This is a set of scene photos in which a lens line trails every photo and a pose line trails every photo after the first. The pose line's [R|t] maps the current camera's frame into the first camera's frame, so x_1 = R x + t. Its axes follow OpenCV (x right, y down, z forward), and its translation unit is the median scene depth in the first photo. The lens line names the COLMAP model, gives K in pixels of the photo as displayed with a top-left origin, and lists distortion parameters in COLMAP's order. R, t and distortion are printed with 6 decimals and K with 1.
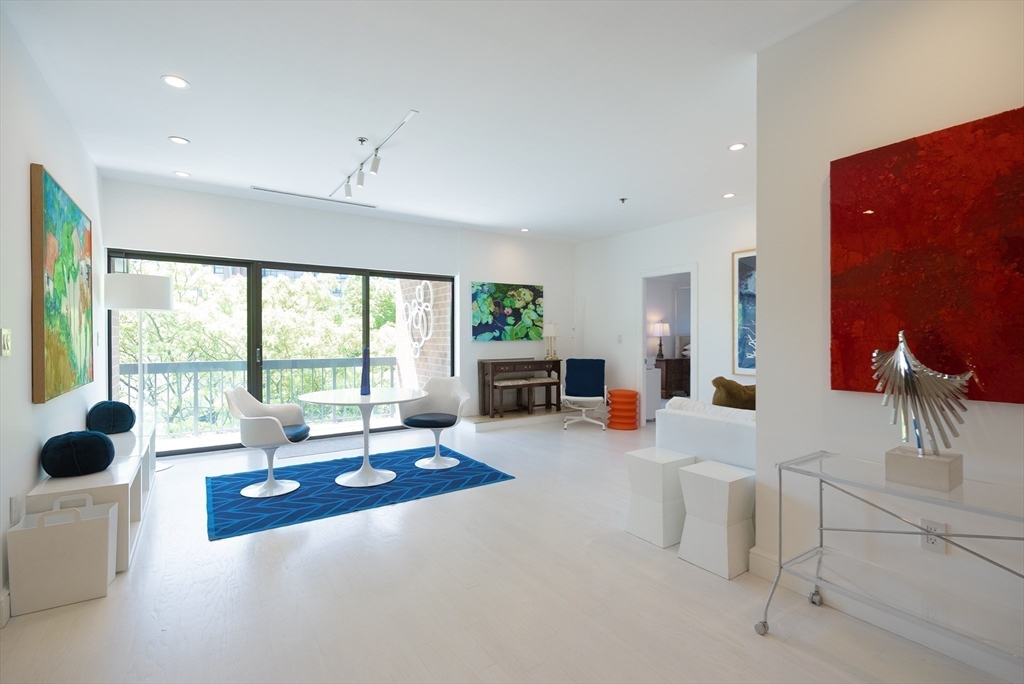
lens RADIAL K [[471.4, 0, 511.3], [0, 471.4, 341.1], [0, 0, 1]] dist [-0.007212, 0.003270]
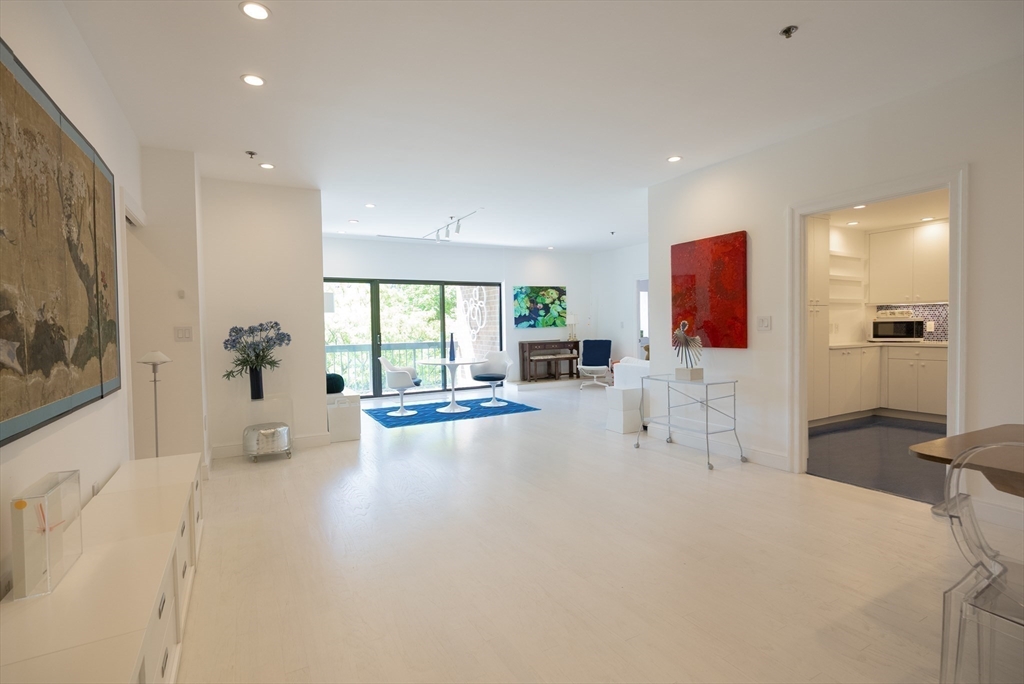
lens RADIAL K [[490.7, 0, 509.7], [0, 490.7, 341.8], [0, 0, 1]] dist [-0.012071, 0.003663]
pose [[0.995476, -0.014654, -0.093878, 0.049677], [0.017173, 0.999512, 0.026086, 0.002690], [0.093450, -0.027580, 0.995242, -0.580105]]
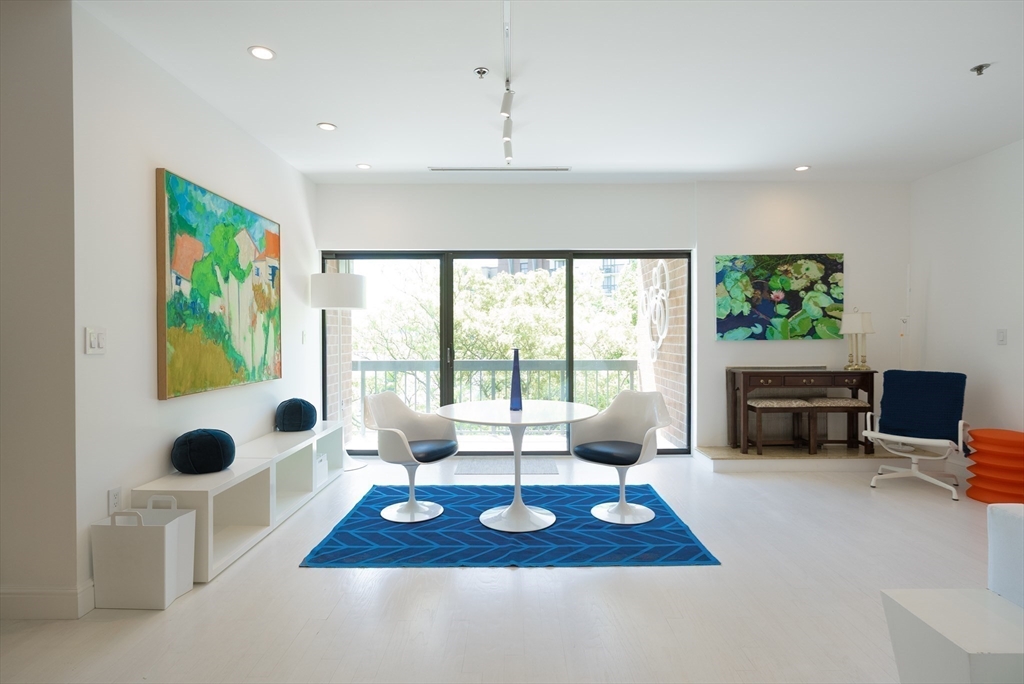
lens RADIAL K [[531.8, 0, 512.1], [0, 531.8, 341.9], [0, 0, 1]] dist [-0.004728, 0.002375]
pose [[0.828925, 0.004233, -0.559343, 0.133330], [-0.002228, 0.999988, 0.004266, -0.000695], [0.559355, -0.002291, 0.828925, 0.218961]]
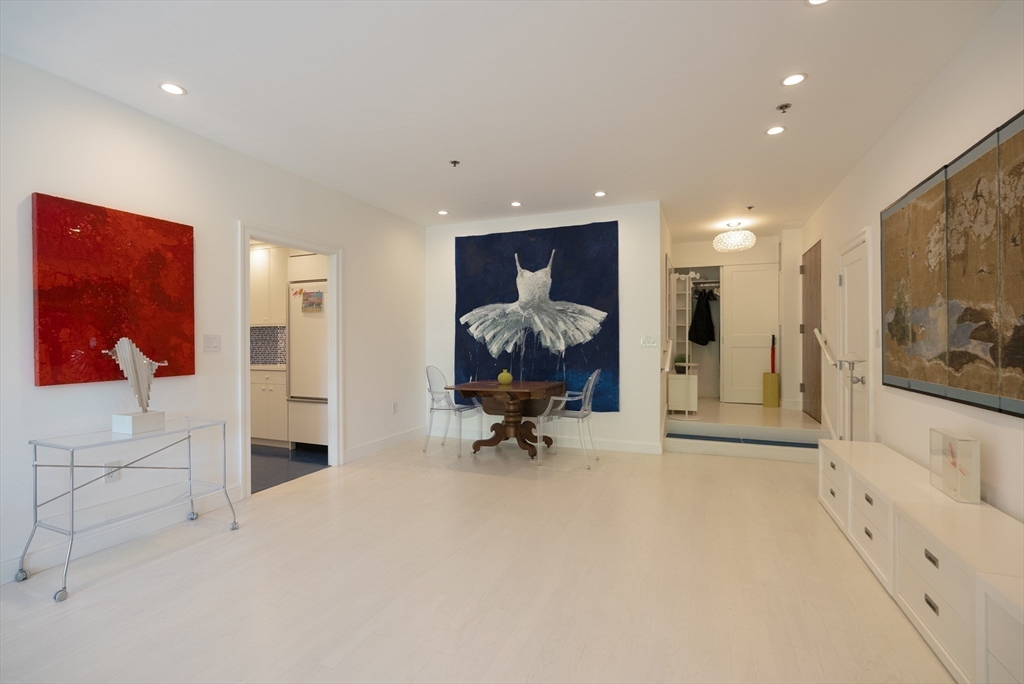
lens RADIAL K [[471.4, 0, 518.1], [0, 471.4, 342.9], [0, 0, 1]] dist [-0.007212, 0.003270]
pose [[-0.557327, 0.000344, 0.830293, -0.394189], [0.009010, 0.999944, 0.005634, -0.000459], [-0.830244, 0.010621, -0.557299, 0.266763]]
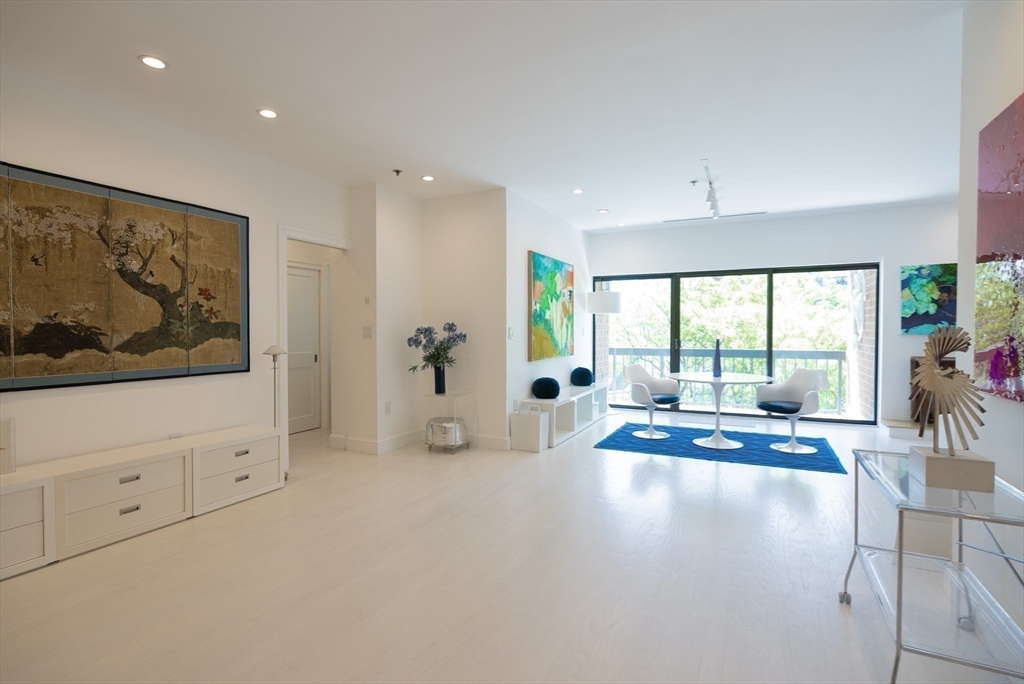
lens RADIAL K [[490.7, 0, 509.8], [0, 490.7, 341.0], [0, 0, 1]] dist [-0.012071, 0.003663]
pose [[0.494683, 0.019205, -0.868861, 0.425921], [-0.005450, 0.999805, 0.018997, -0.001795], [0.869056, -0.004662, 0.494691, -0.091509]]
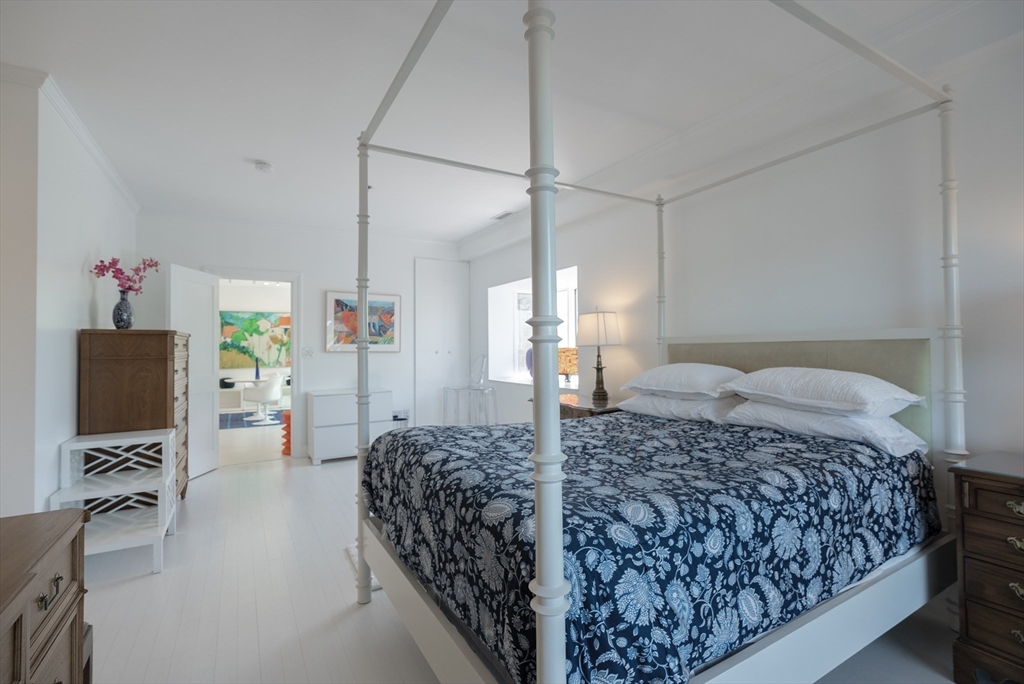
lens RADIAL K [[471.4, 0, 511.5], [0, 471.4, 343.2], [0, 0, 1]] dist [-0.007212, 0.003270]
pose [[-0.050011, -0.011453, -0.998683, 1.409424], [0.002110, 0.999931, -0.011573, -0.018160], [0.998746, -0.002686, -0.049983, 1.782585]]
